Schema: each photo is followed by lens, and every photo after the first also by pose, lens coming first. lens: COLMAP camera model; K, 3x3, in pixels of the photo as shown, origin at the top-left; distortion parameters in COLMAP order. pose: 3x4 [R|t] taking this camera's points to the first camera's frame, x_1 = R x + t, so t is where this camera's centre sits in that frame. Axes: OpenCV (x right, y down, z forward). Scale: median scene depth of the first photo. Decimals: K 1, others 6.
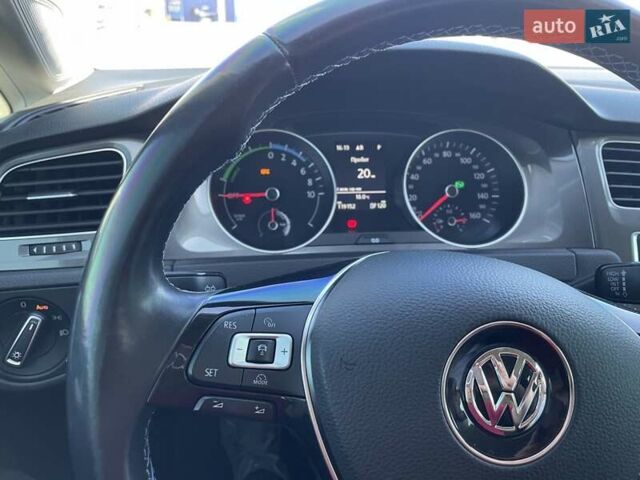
lens RADIAL K [[489.1, 0, 315.3], [0, 489.1, 233.4], [0, 0, 1]] dist [0.056602, -0.071945]
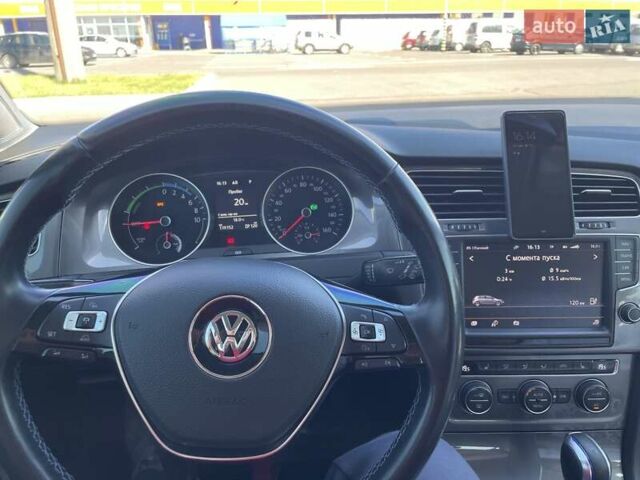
lens RADIAL K [[489.1, 0, 323.3], [0, 489.1, 227.9], [0, 0, 1]] dist [0.056602, -0.071945]
pose [[0.998769, -0.046988, 0.015878, 0.313030], [0.047624, 0.997966, -0.042379, 0.013823], [-0.013854, 0.043083, 0.998975, -0.324023]]
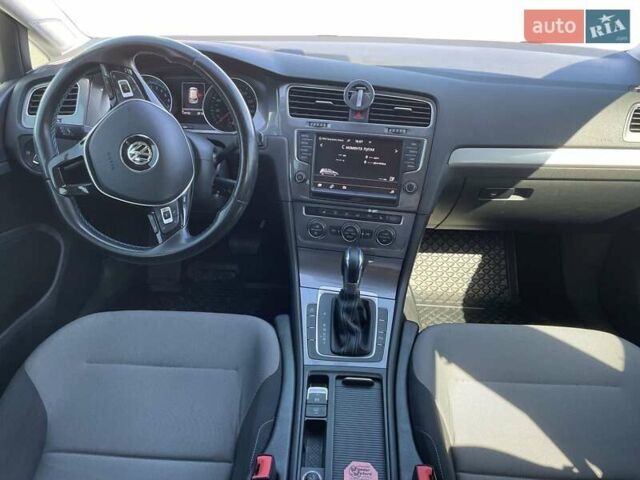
lens RADIAL K [[489.1, 0, 319.5], [0, 489.1, 238.8], [0, 0, 1]] dist [0.056602, -0.071945]
pose [[0.985354, 0.079210, -0.151010, 1.053063], [-0.057615, 0.988135, 0.142372, 0.155490], [0.160495, -0.131587, 0.978226, -1.138773]]
